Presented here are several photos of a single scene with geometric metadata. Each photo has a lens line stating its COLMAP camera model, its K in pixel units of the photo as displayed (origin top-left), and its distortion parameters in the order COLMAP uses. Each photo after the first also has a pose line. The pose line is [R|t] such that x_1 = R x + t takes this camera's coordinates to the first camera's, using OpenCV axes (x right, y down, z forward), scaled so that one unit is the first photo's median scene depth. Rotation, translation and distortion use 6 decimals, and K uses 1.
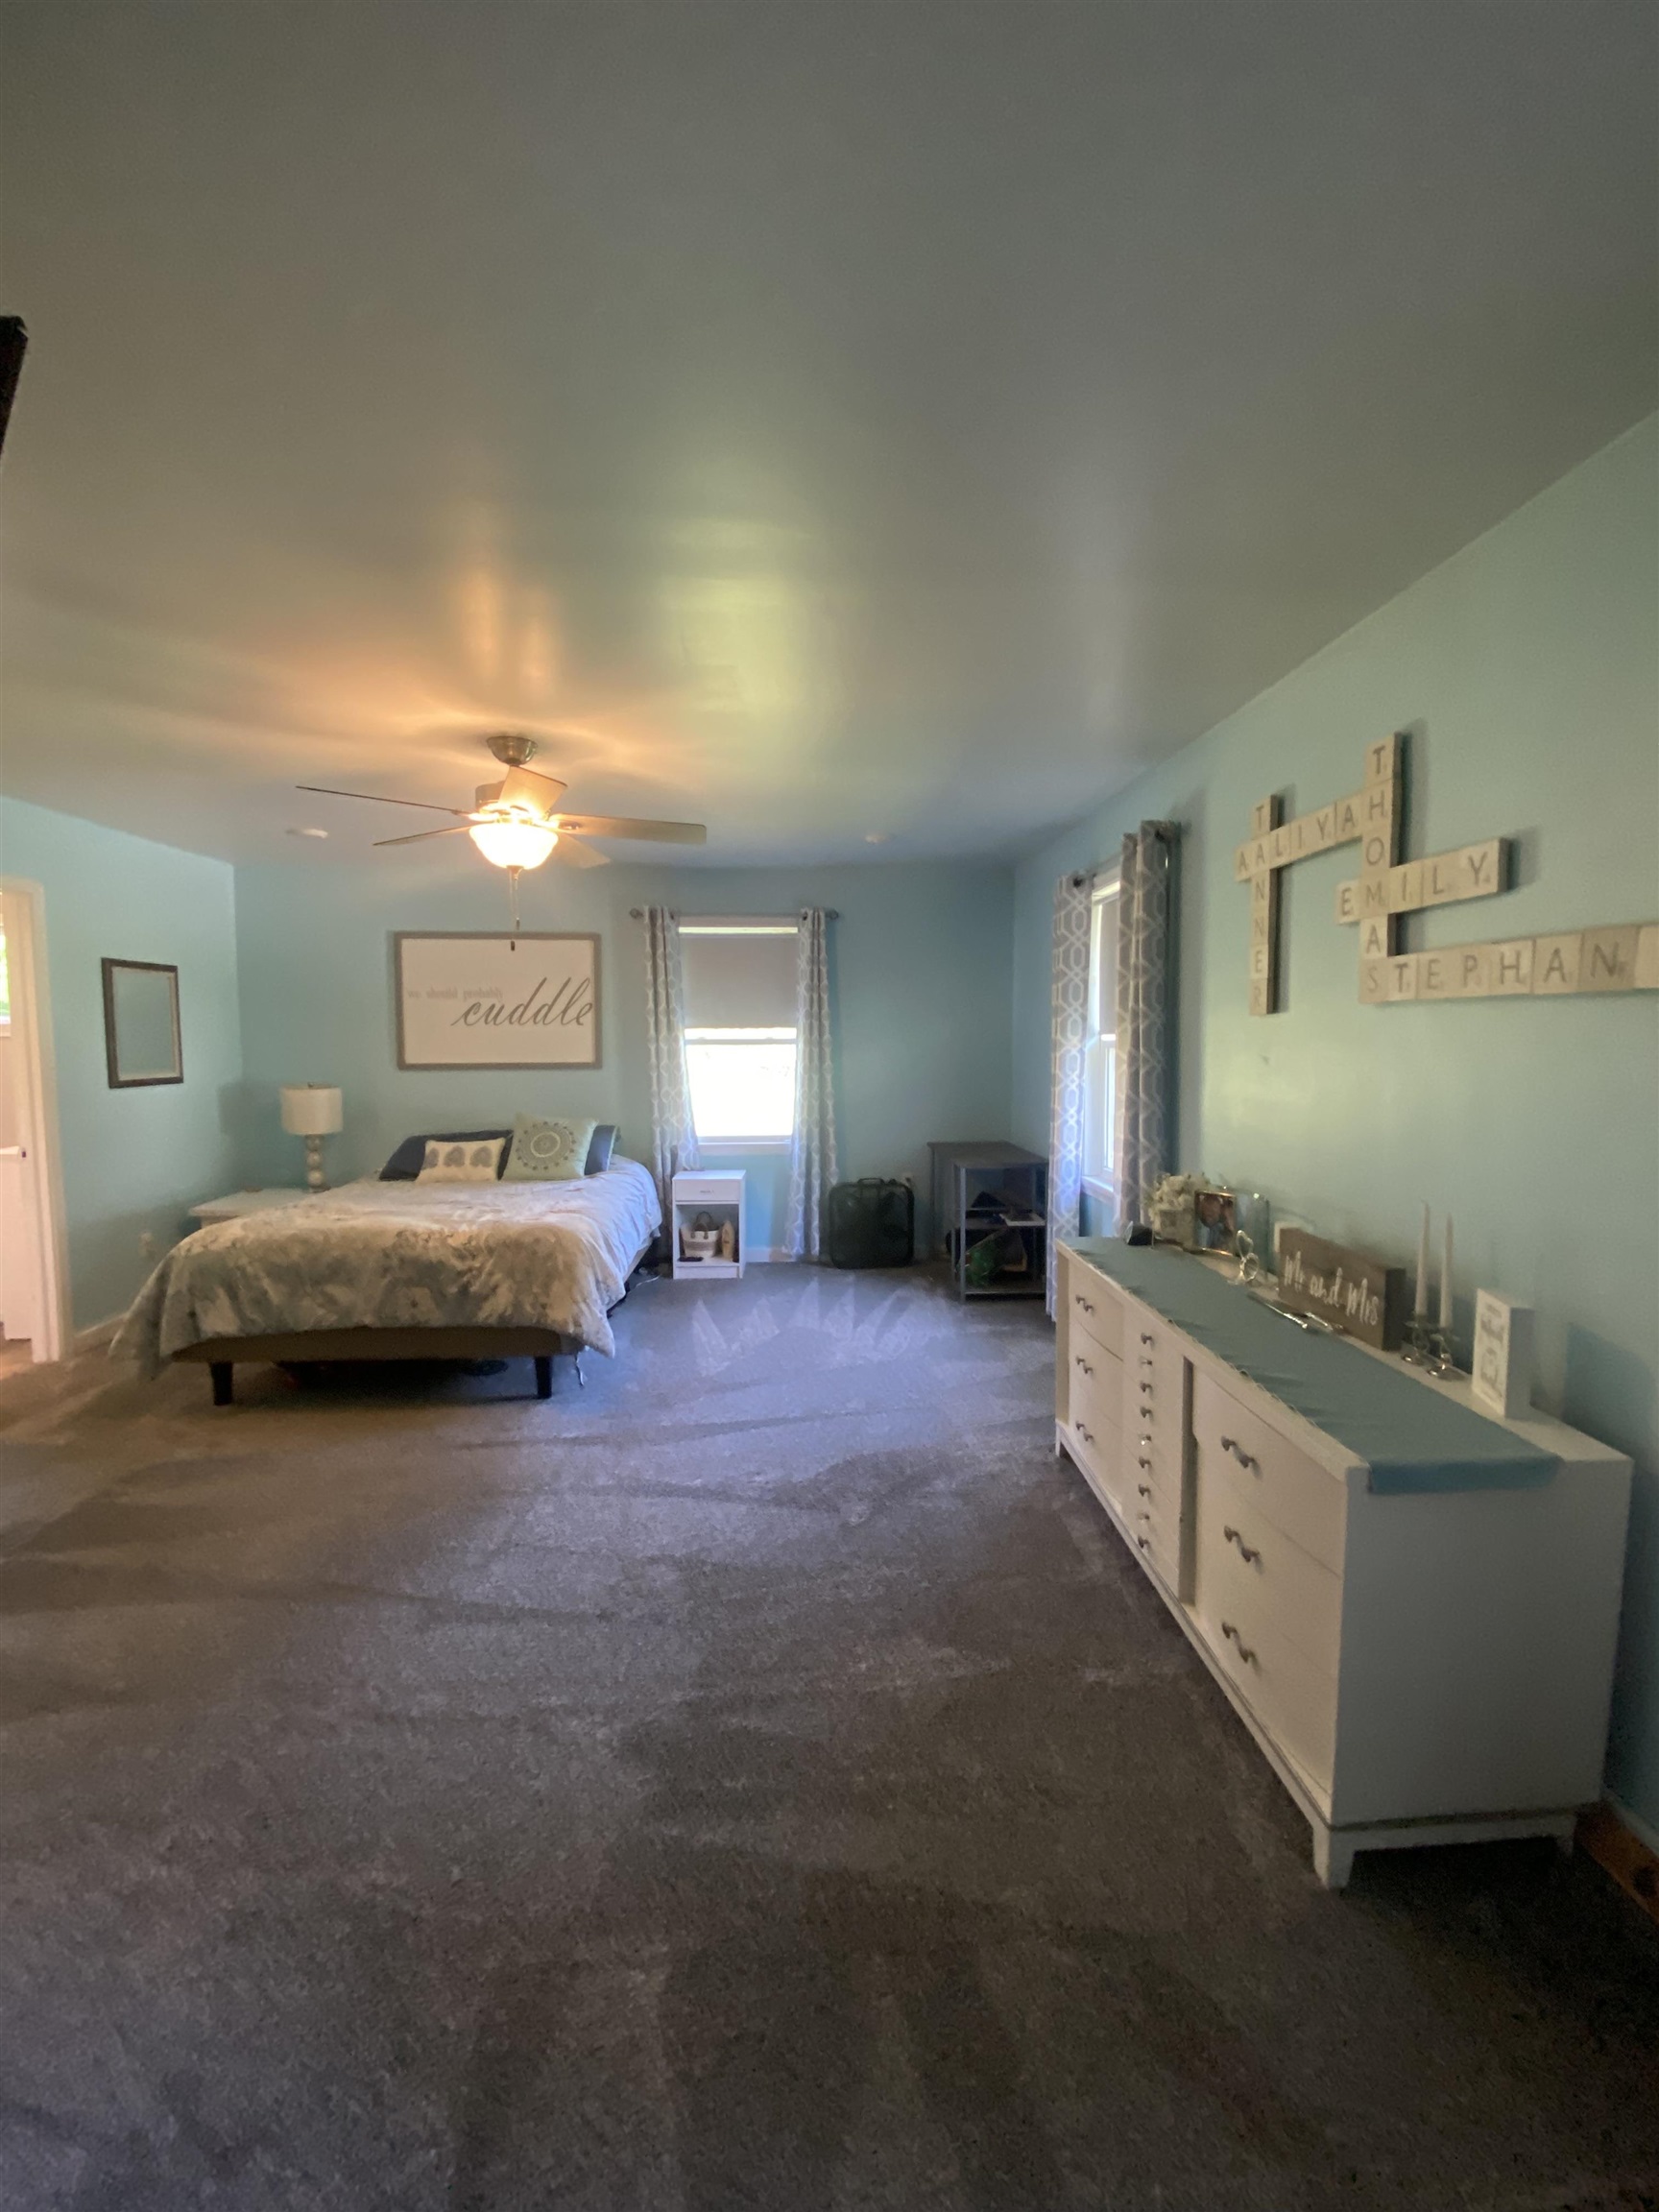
lens RADIAL K [[886.2, 0, 839.9], [0, 886.2, 1110.1], [0, 0, 1]] dist [0.000383, -0.010447]
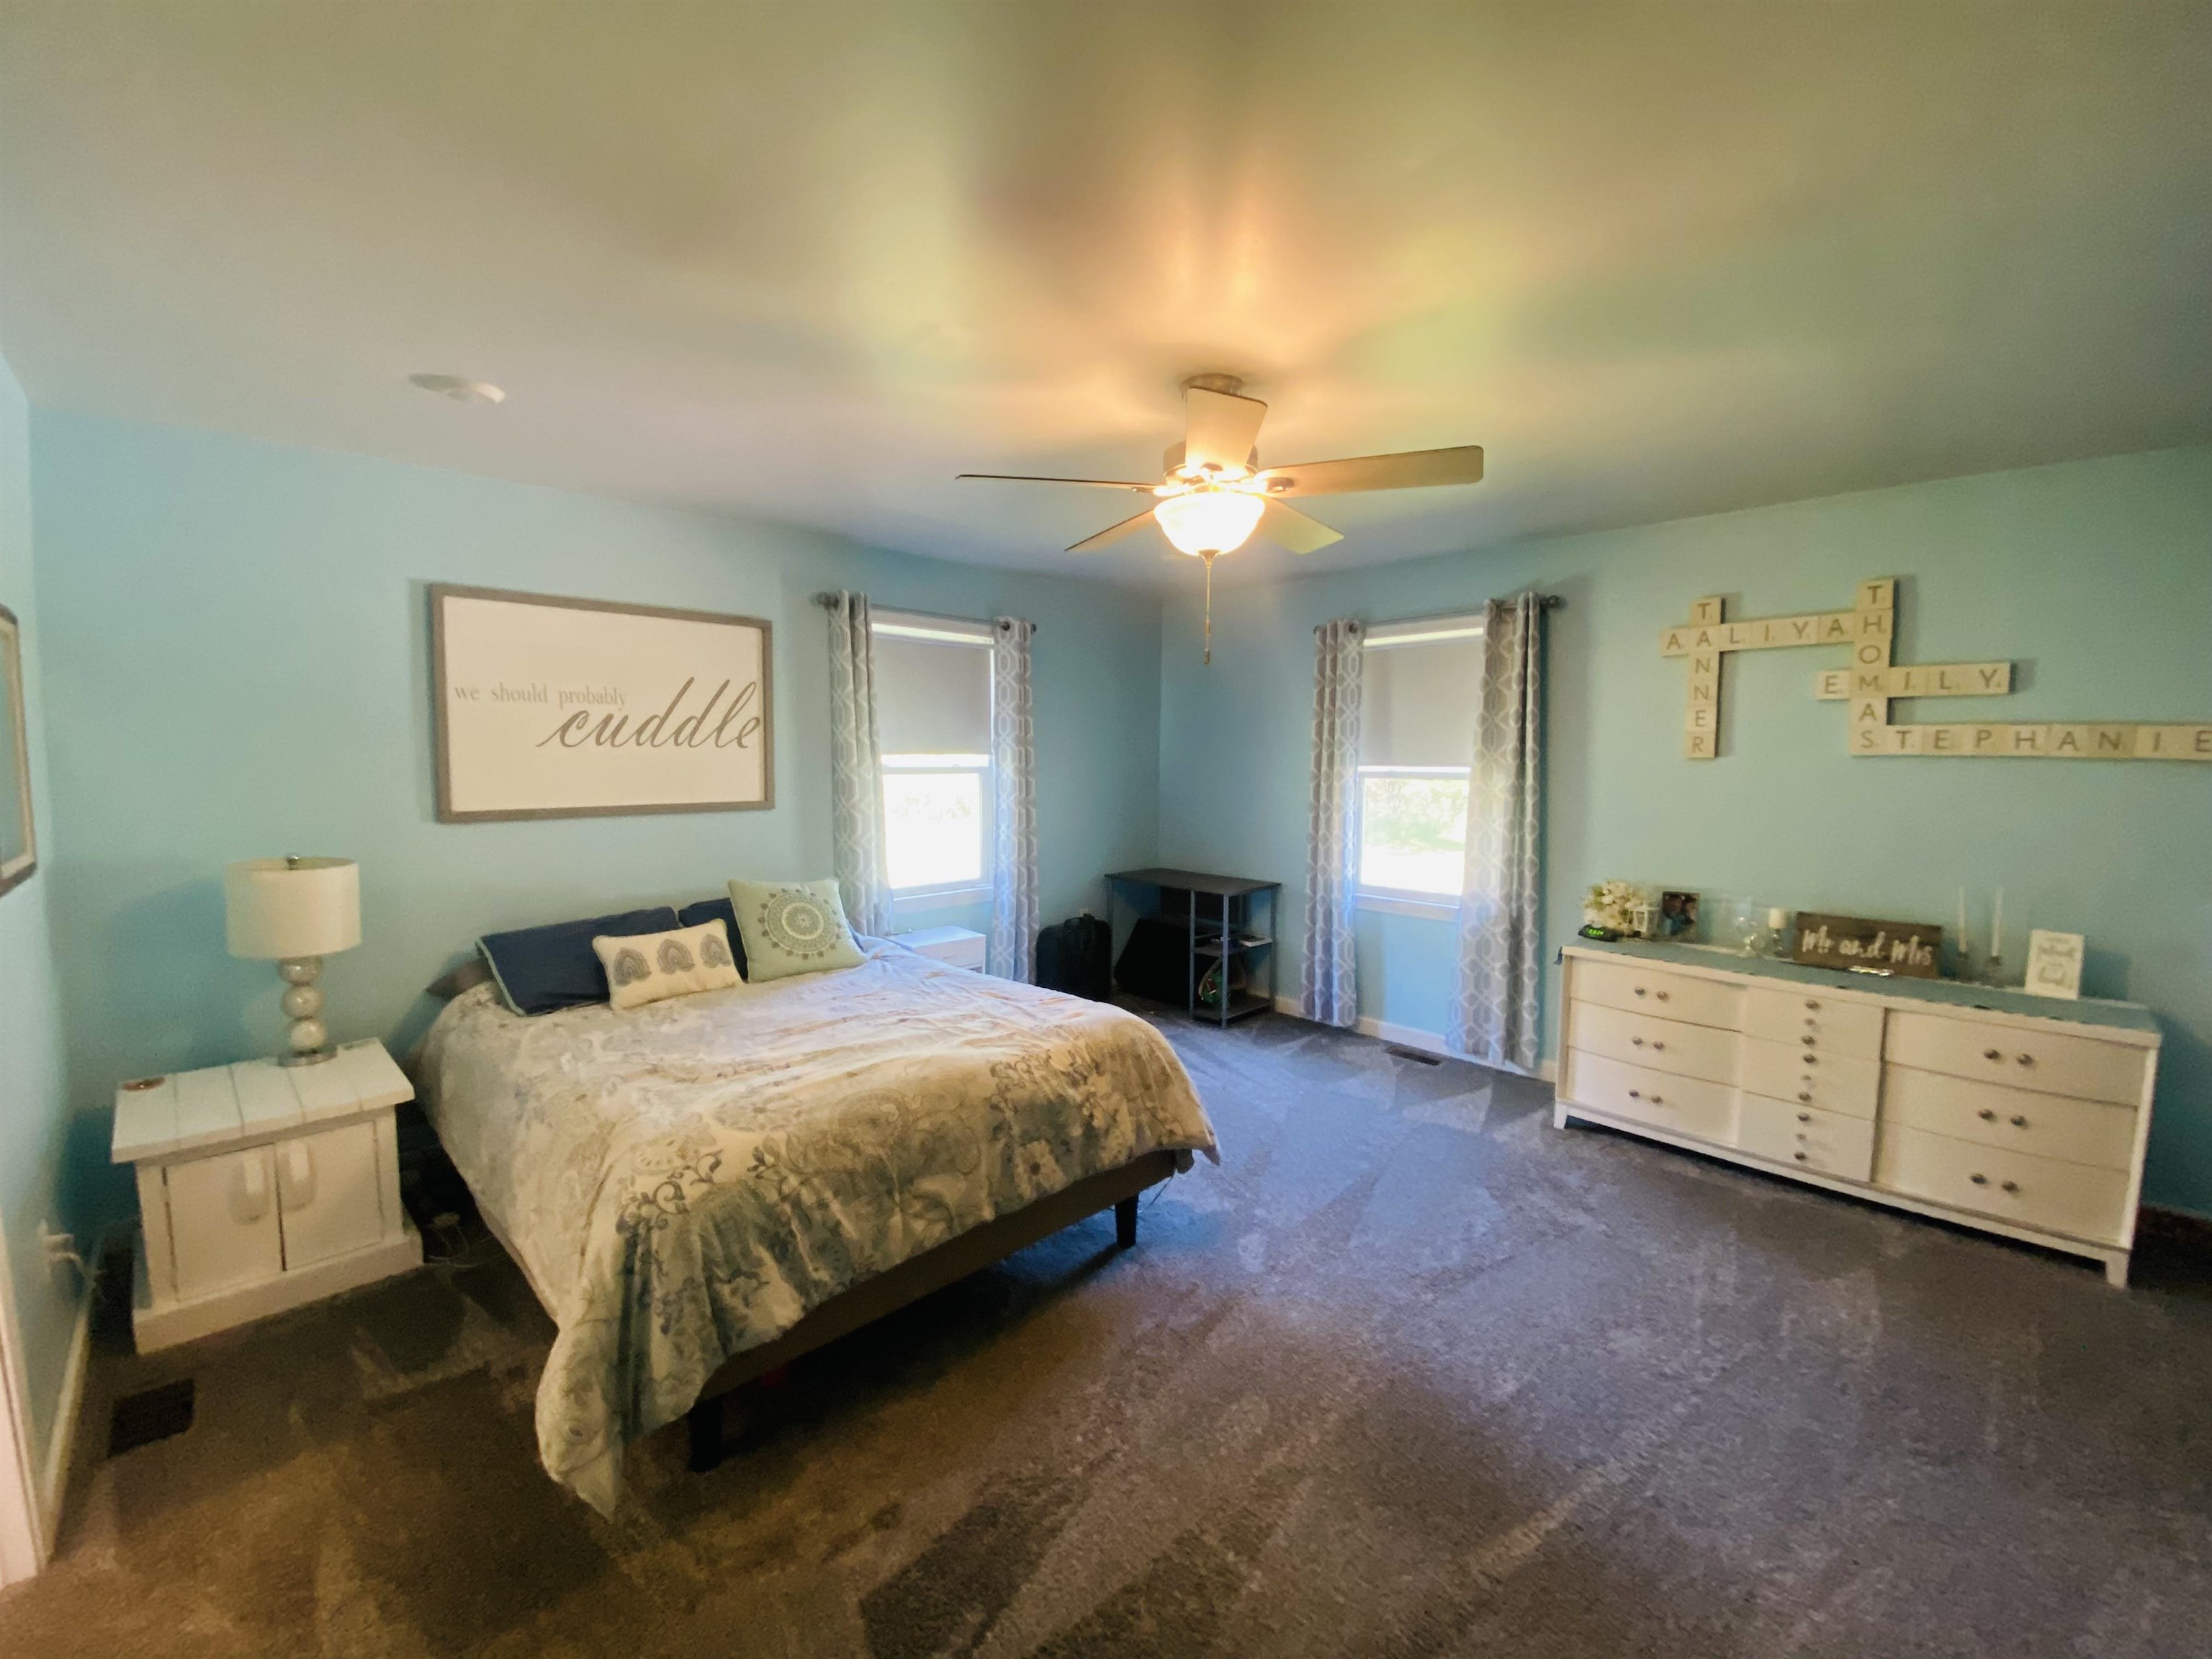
lens RADIAL K [[886.2, 0, 1104.0], [0, 886.2, 834.9], [0, 0, 1]] dist [0.000383, -0.010447]
pose [[0.759804, -0.049855, 0.648238, -0.875983], [0.044698, 0.998702, 0.024417, -0.051130], [-0.648614, 0.010423, 0.761046, 0.451579]]
